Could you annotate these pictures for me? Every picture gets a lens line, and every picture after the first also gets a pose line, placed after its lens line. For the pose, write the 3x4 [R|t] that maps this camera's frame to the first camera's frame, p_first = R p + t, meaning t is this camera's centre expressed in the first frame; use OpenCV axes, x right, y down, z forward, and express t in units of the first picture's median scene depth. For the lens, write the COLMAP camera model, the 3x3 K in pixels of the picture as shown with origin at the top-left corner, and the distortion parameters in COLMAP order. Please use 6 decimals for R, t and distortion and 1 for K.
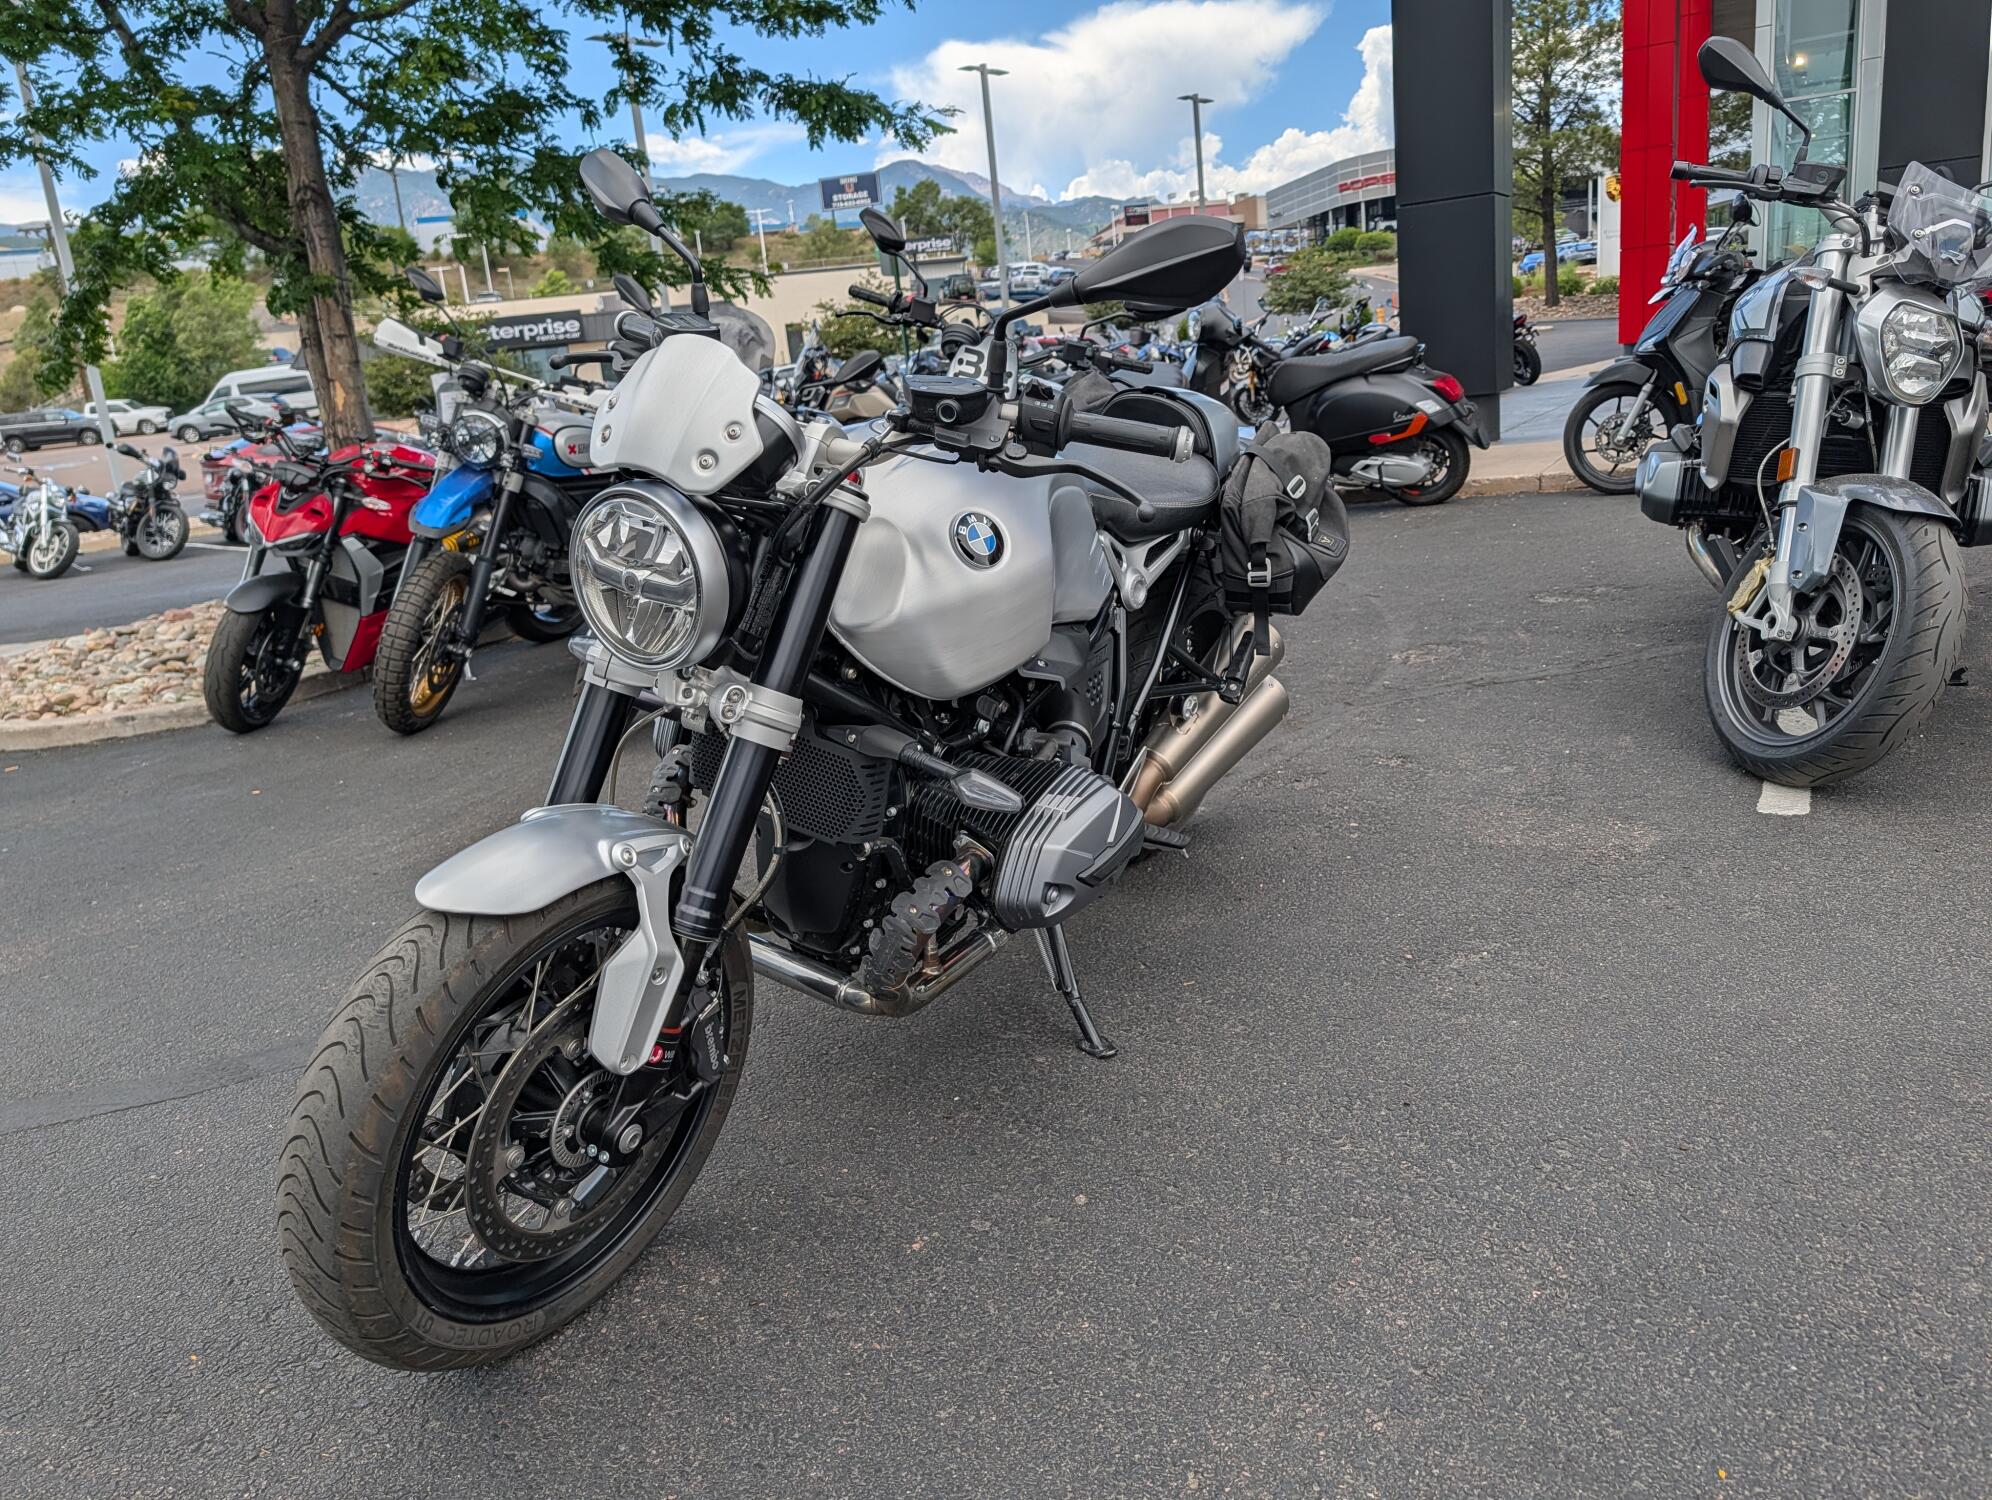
lens RADIAL K [[1482.2, 0, 1007.4], [0, 1482.2, 752.0], [0, 0, 1]] dist [0.014392, -0.010674]
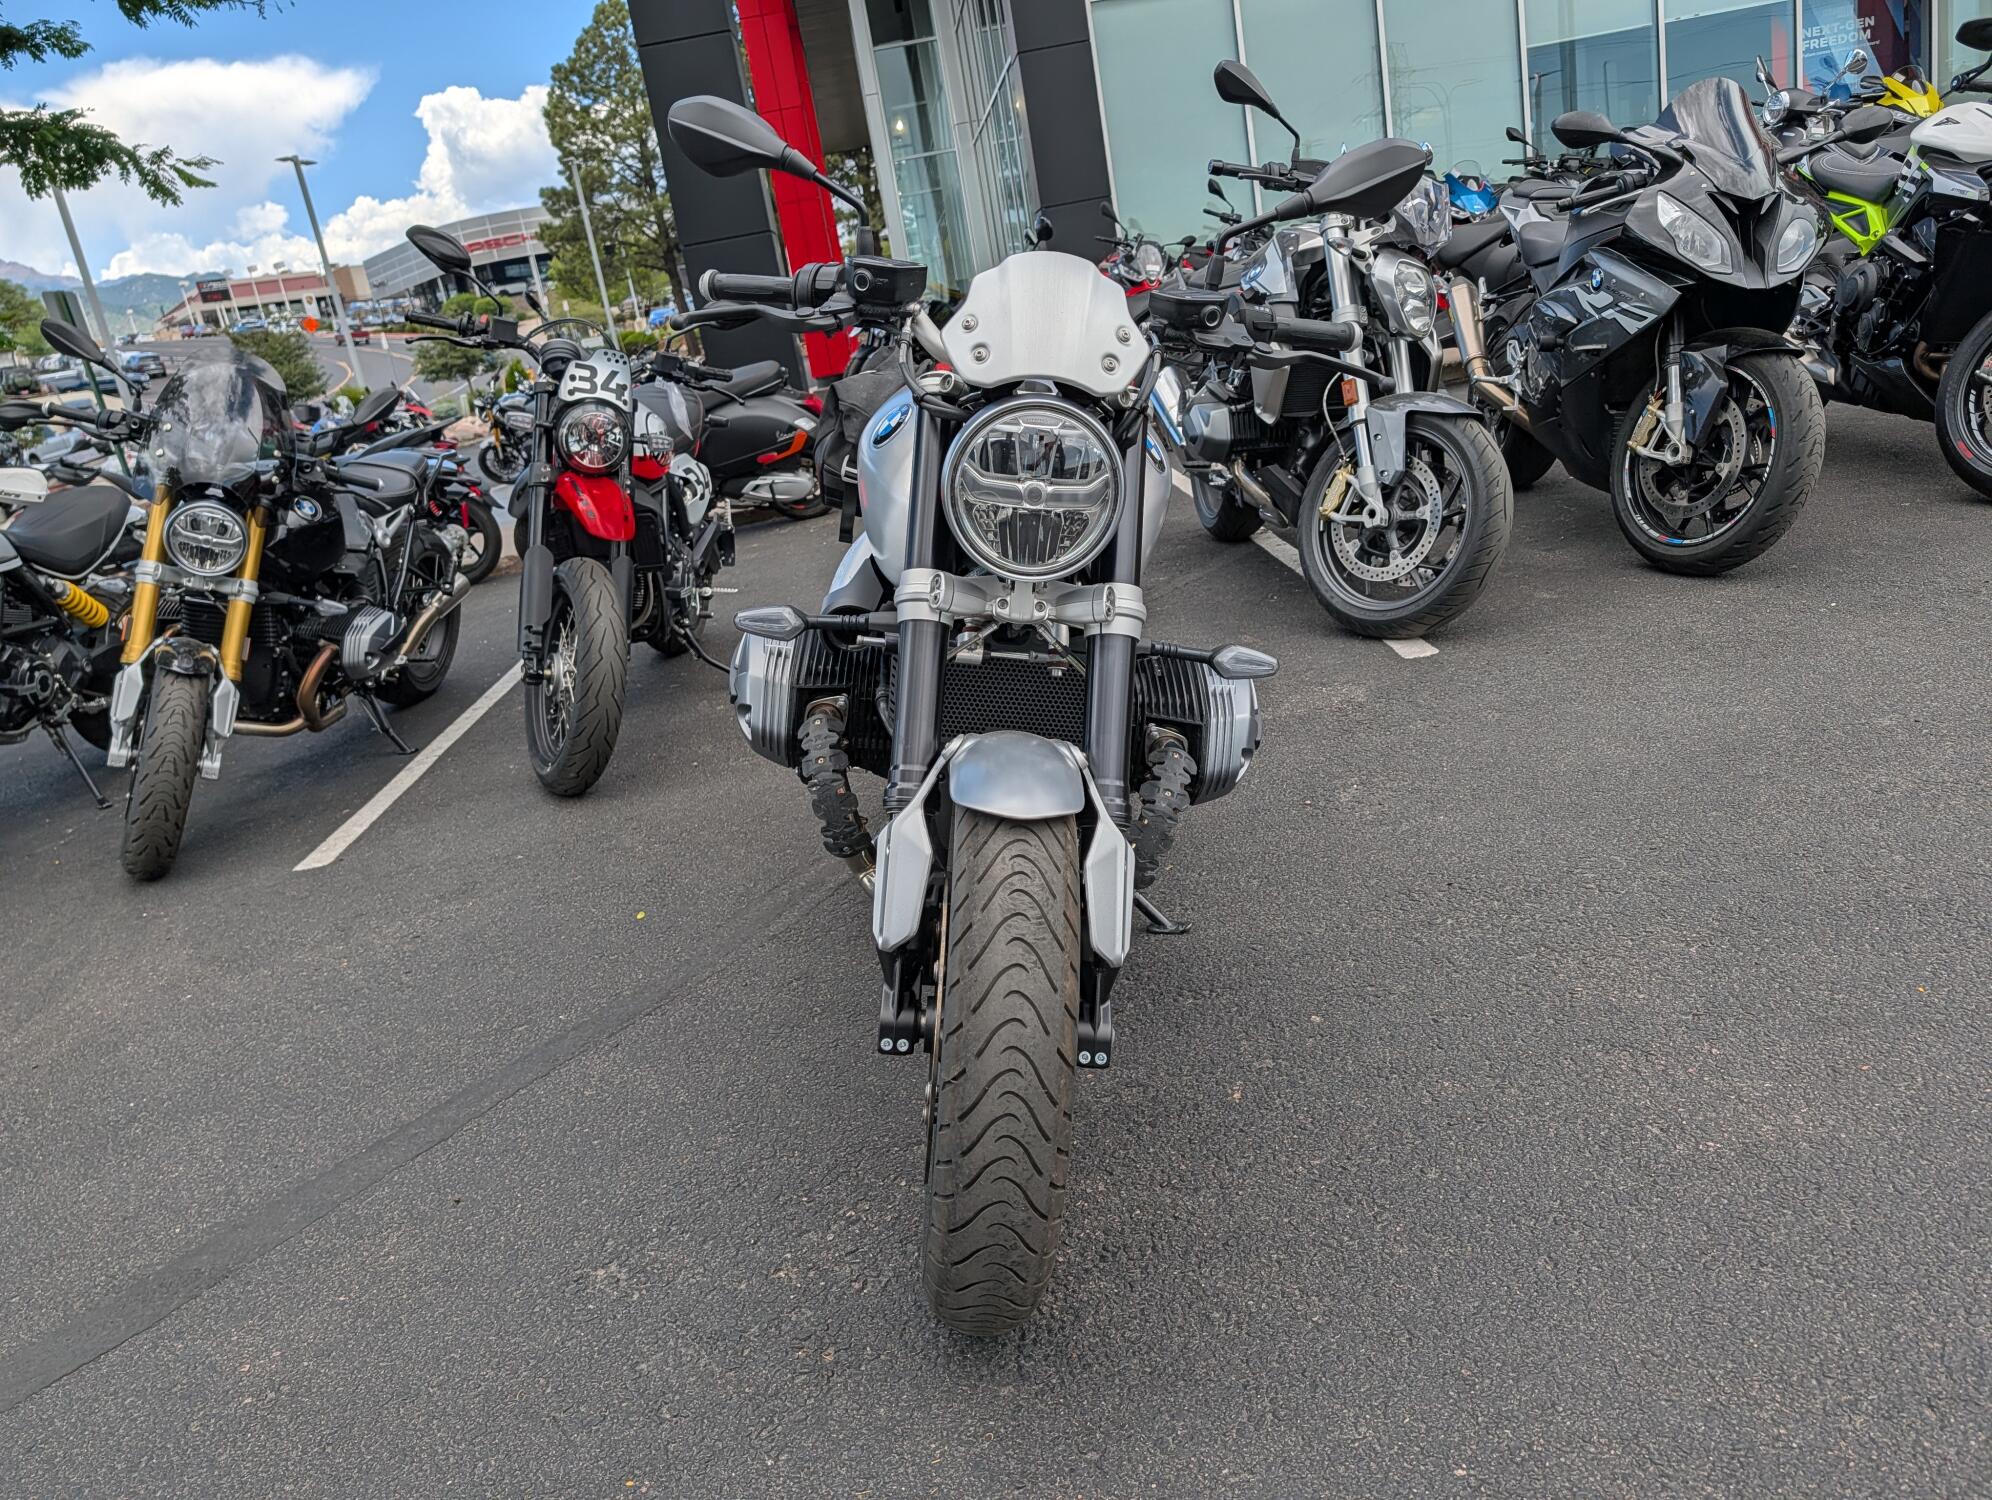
lens RADIAL K [[1482.2, 0, 1011.3], [0, 1482.2, 747.1], [0, 0, 1]] dist [0.014392, -0.010674]
pose [[0.845824, -0.196449, 0.495973, -0.163815], [0.216849, 0.976061, 0.016796, 0.007556], [-0.487400, 0.093345, 0.868175, 0.027109]]
